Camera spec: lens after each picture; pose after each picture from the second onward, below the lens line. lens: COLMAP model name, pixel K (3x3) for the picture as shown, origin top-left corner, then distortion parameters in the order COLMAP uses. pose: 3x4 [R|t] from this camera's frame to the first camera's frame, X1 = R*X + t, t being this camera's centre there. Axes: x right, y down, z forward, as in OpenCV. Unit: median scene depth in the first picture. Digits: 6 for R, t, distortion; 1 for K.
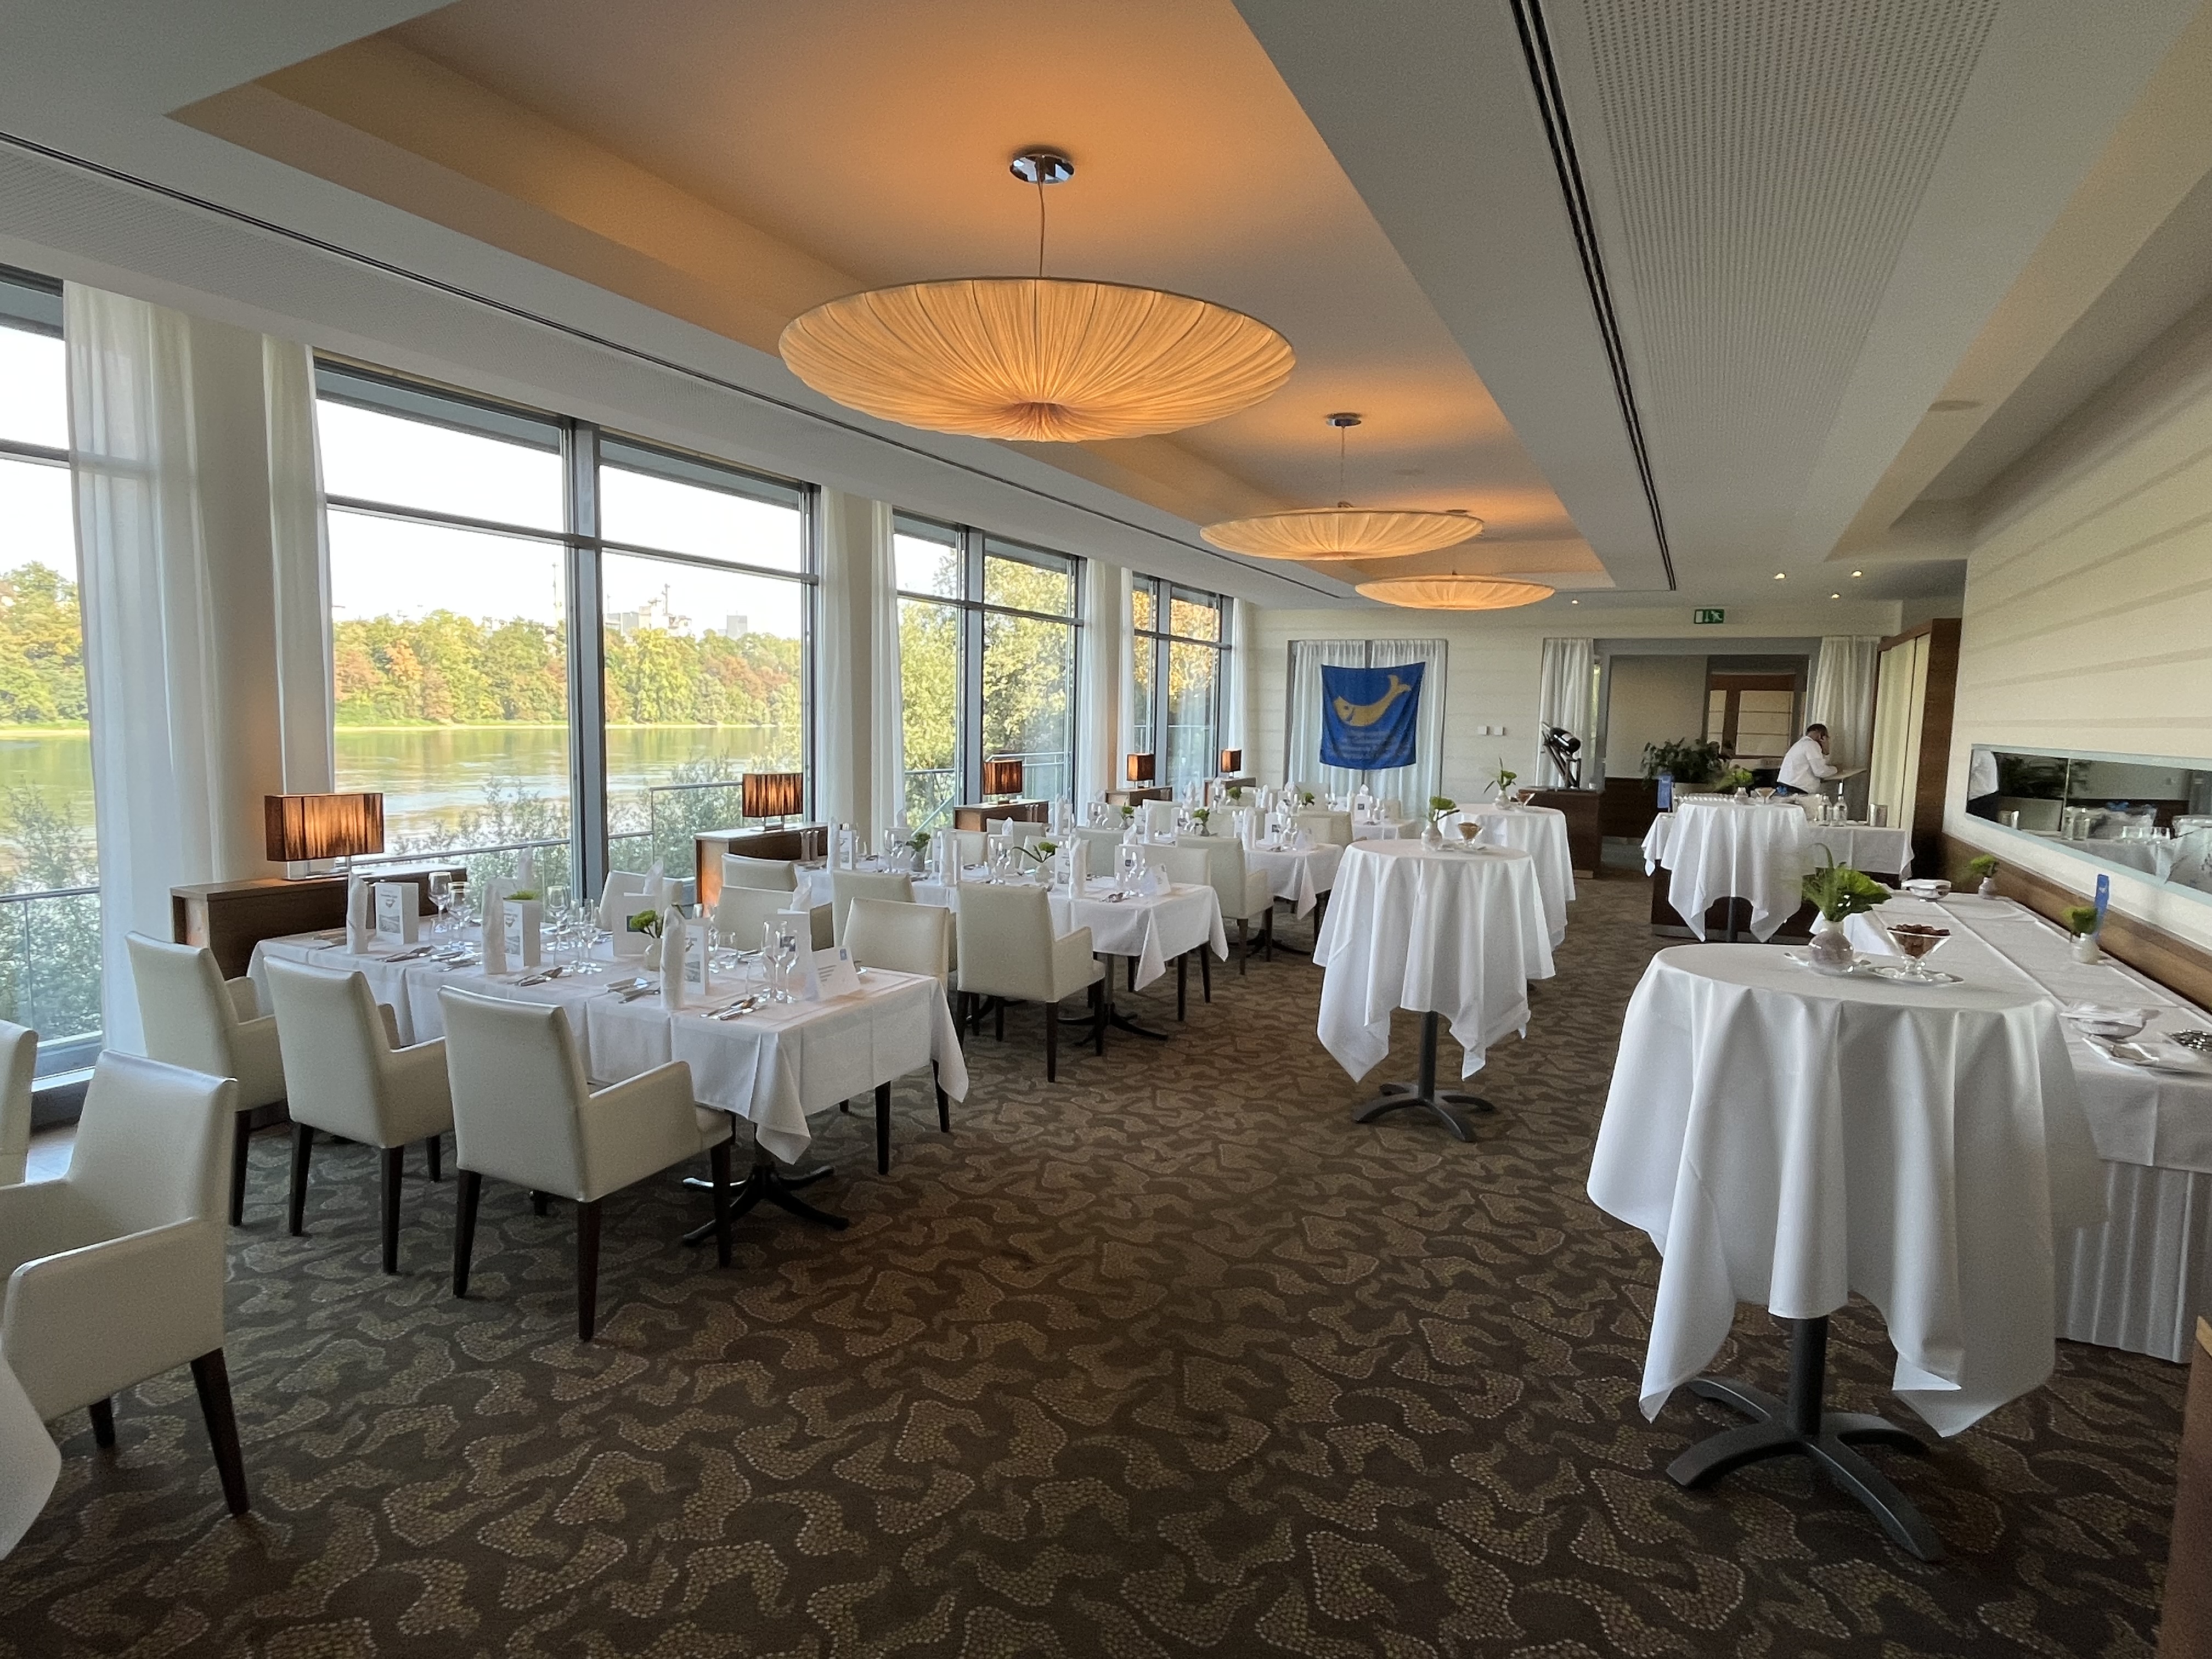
lens RADIAL K [[1212.1, 0, 1106.0], [0, 1212.1, 829.5], [0, 0, 1]] dist [0.000749, 0.000159]
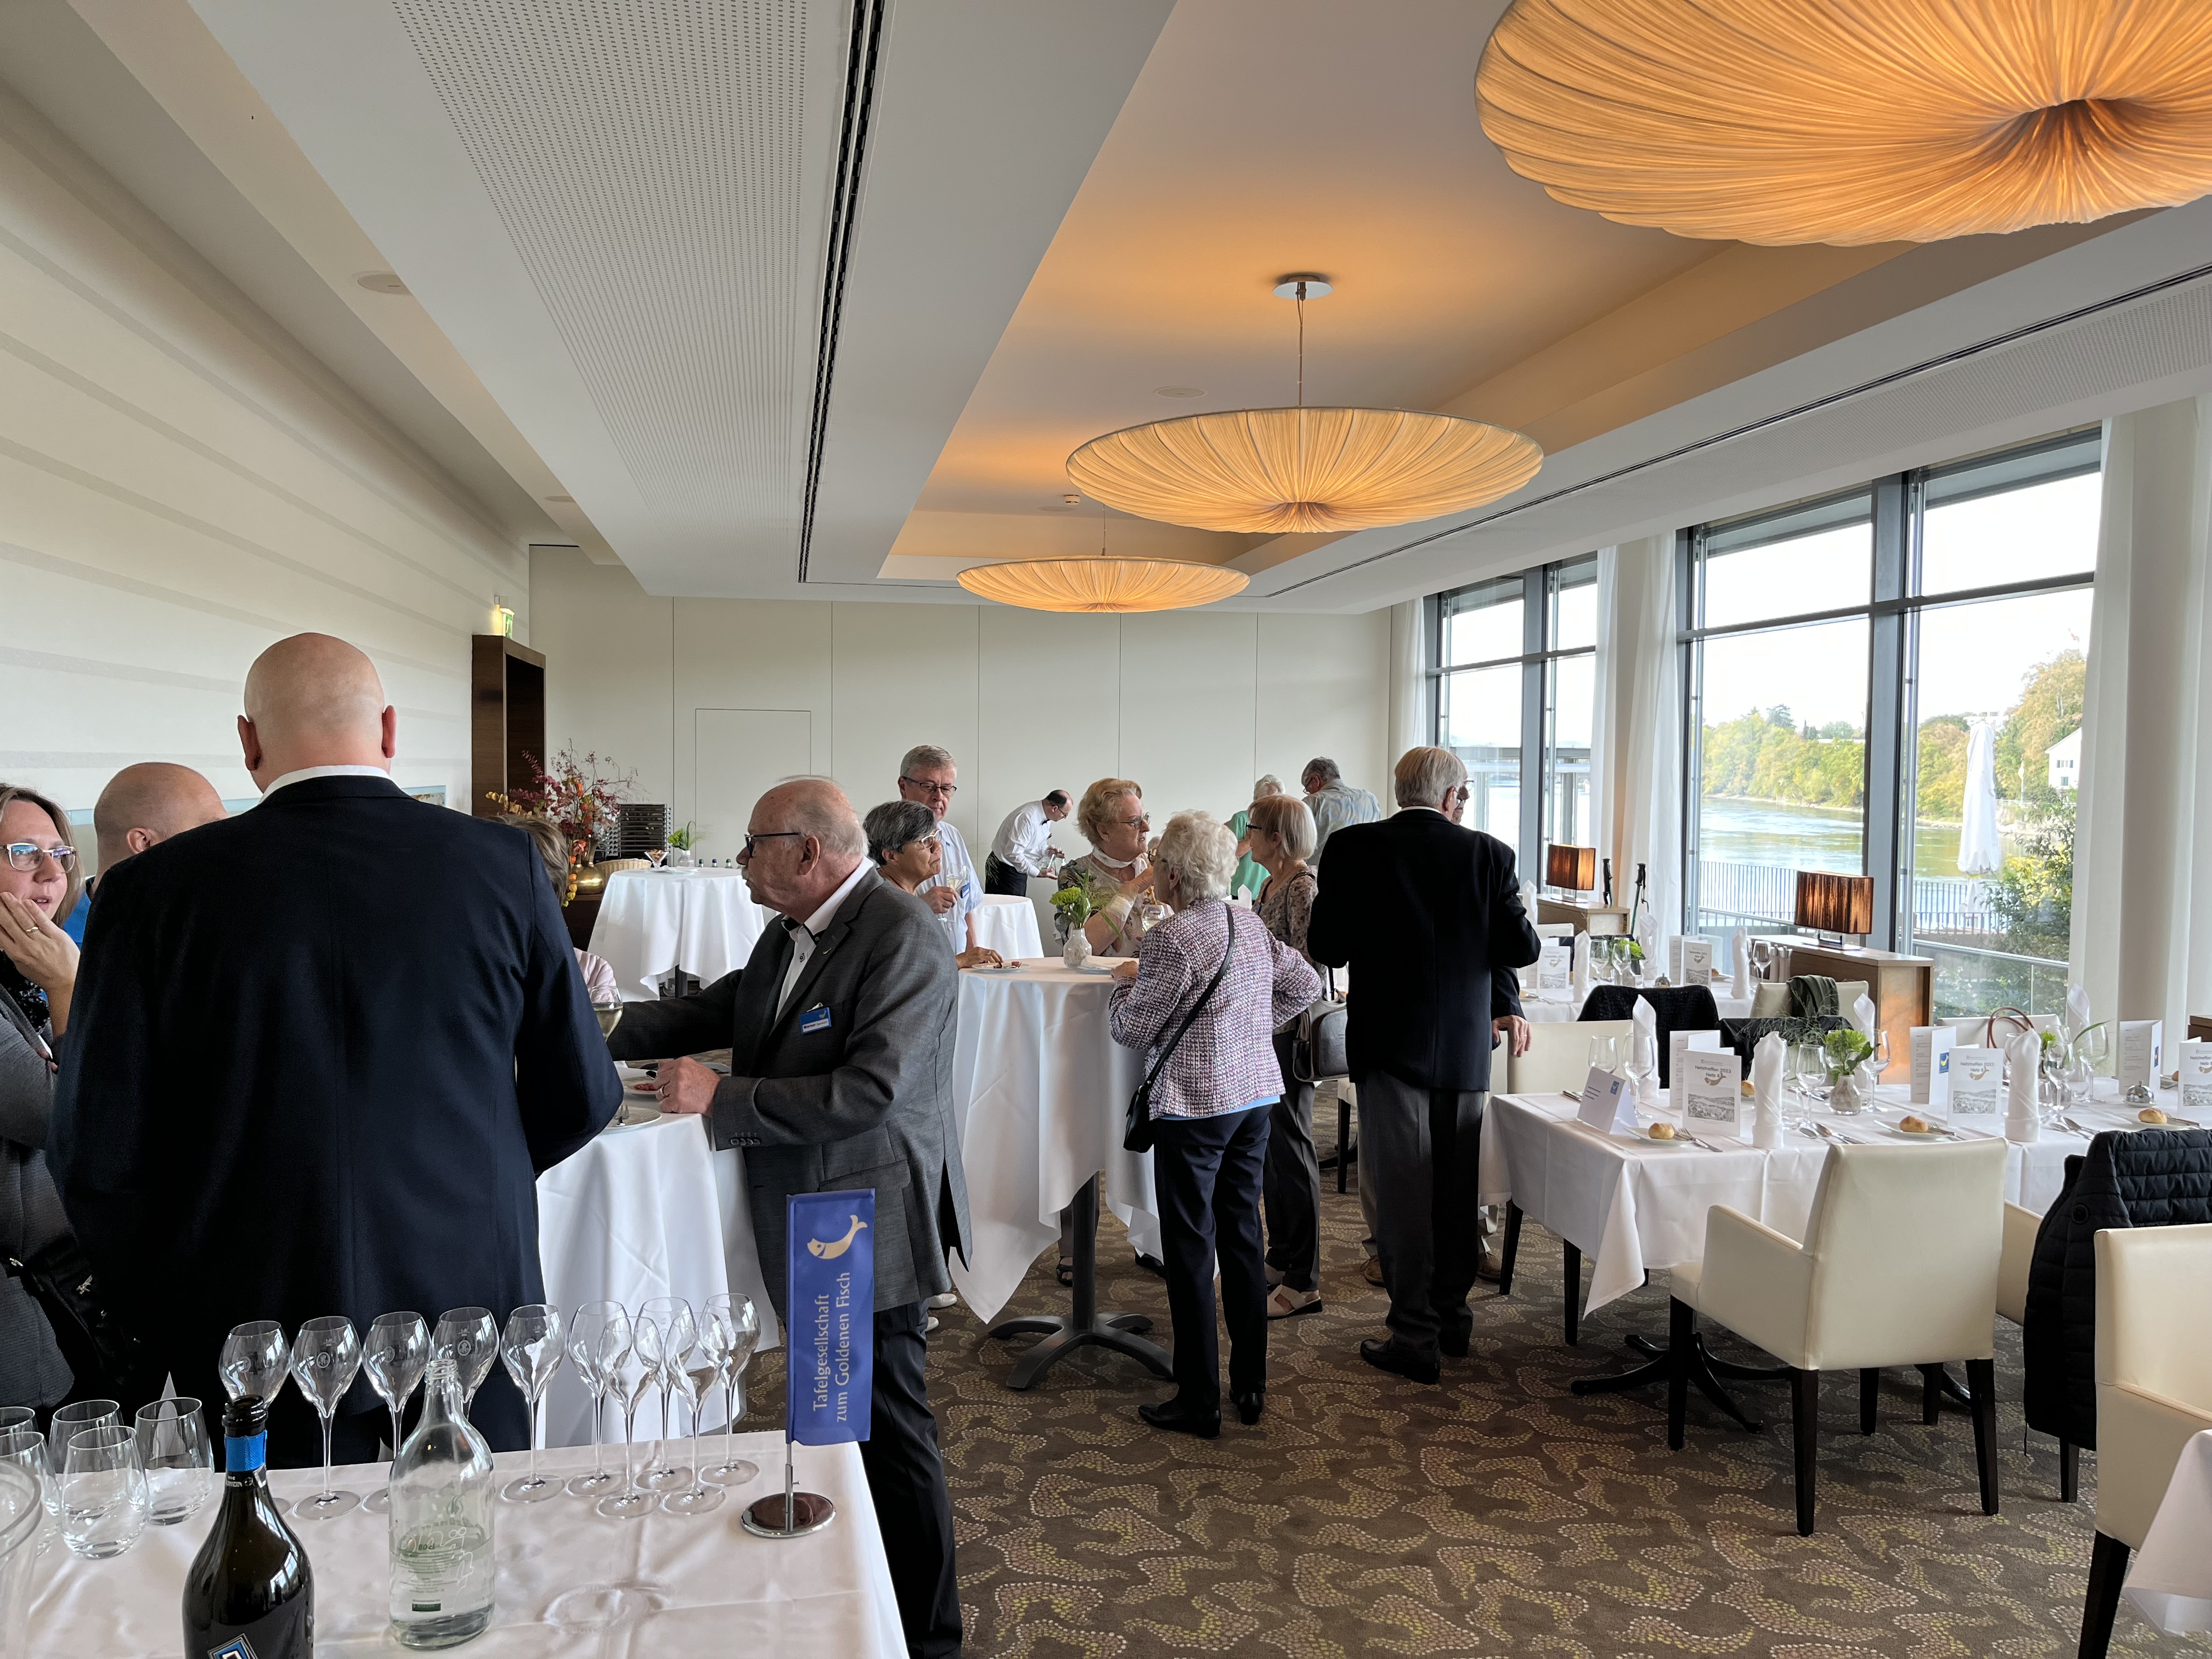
lens RADIAL K [[1662.6, 0, 1106.0], [0, 1662.6, 829.5], [0, 0, 1]] dist [0.073599, -0.094553]
pose [[-0.792742, -0.013257, -0.609413, 0.718278], [-0.093669, 0.990538, 0.100300, -0.142590], [0.602317, 0.136595, -0.786483, 1.565057]]
